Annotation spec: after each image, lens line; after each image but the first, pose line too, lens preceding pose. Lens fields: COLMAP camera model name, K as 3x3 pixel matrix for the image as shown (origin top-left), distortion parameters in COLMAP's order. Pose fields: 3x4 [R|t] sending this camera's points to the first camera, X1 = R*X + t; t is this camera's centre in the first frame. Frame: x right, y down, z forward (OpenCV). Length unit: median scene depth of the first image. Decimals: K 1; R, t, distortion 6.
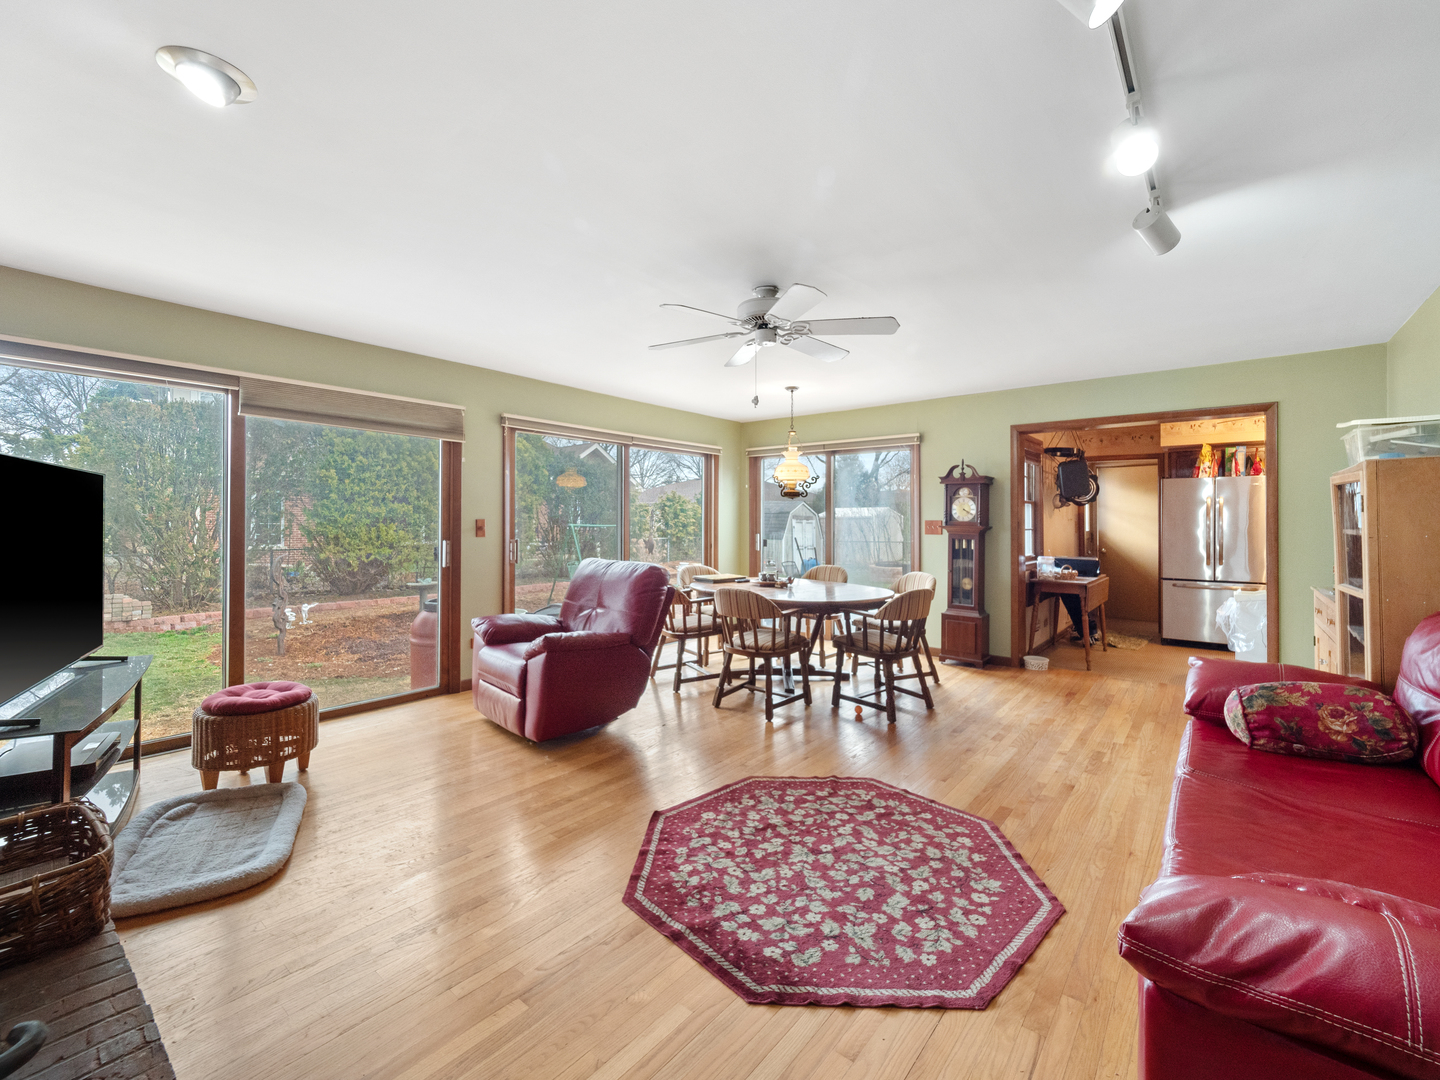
lens RADIAL K [[627.6, 0, 720.9], [0, 627.6, 509.7], [0, 0, 1]] dist [0.001425, 0.000195]
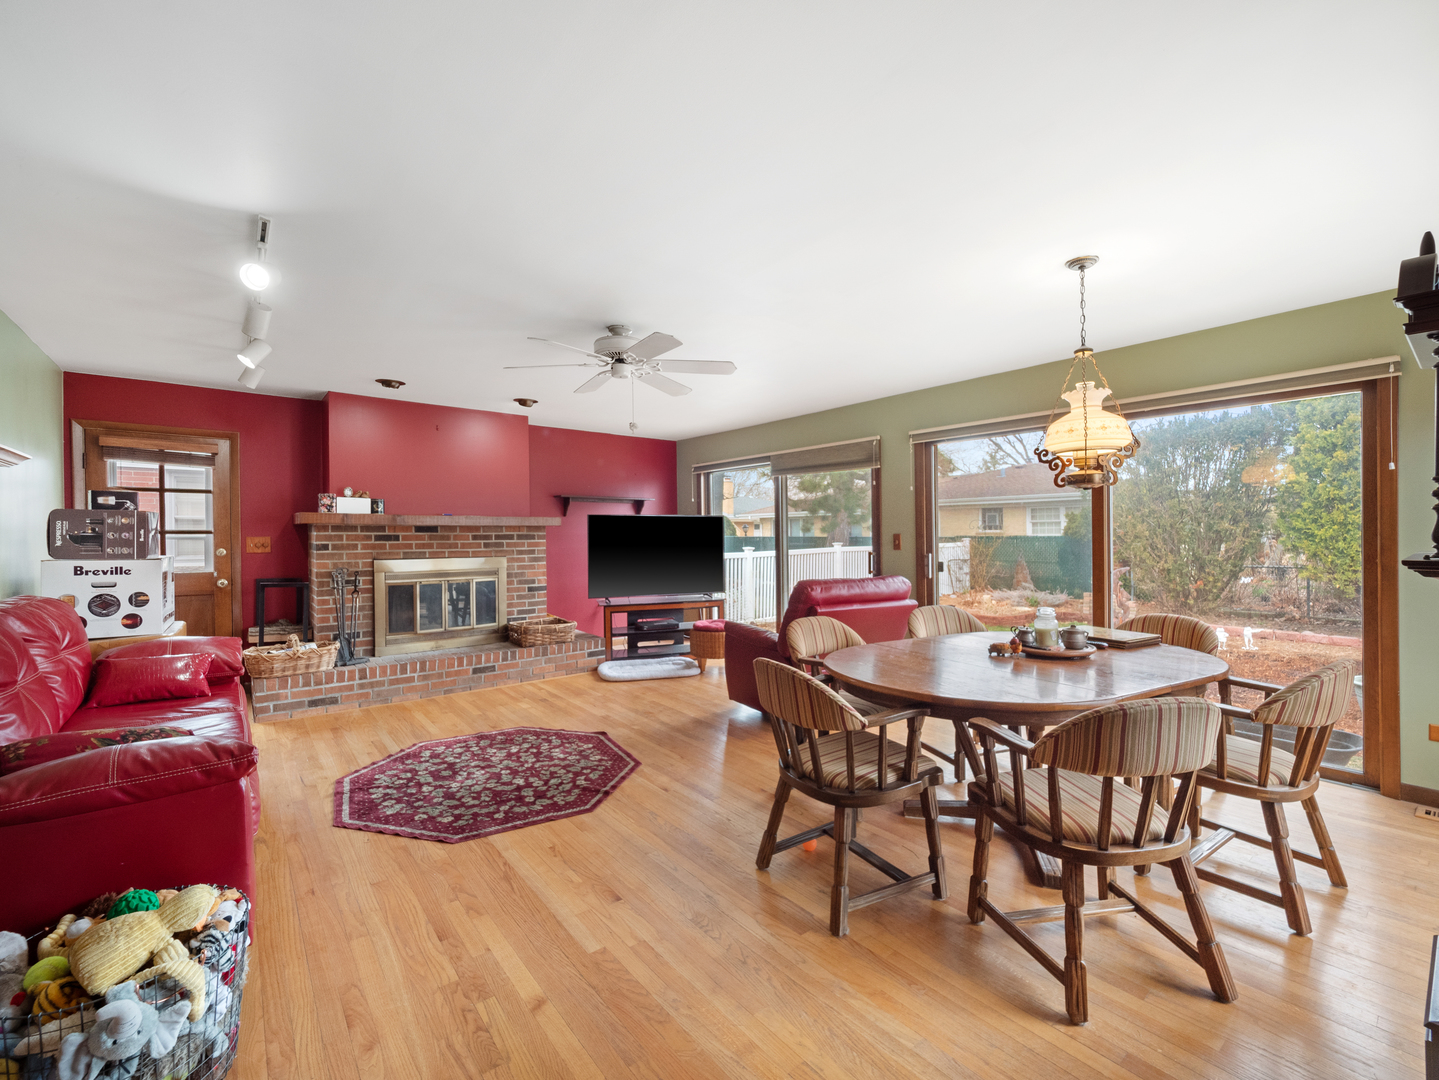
lens RADIAL K [[621.4, 0, 719.5], [0, 621.4, 540.0], [0, 0, 1]] dist [-0.000588, -0.000116]
pose [[-0.222001, 0.006324, -0.975026, 1.429420], [0.018744, 0.999822, 0.002217, 0.037427], [0.974866, -0.017784, -0.222080, 1.822482]]
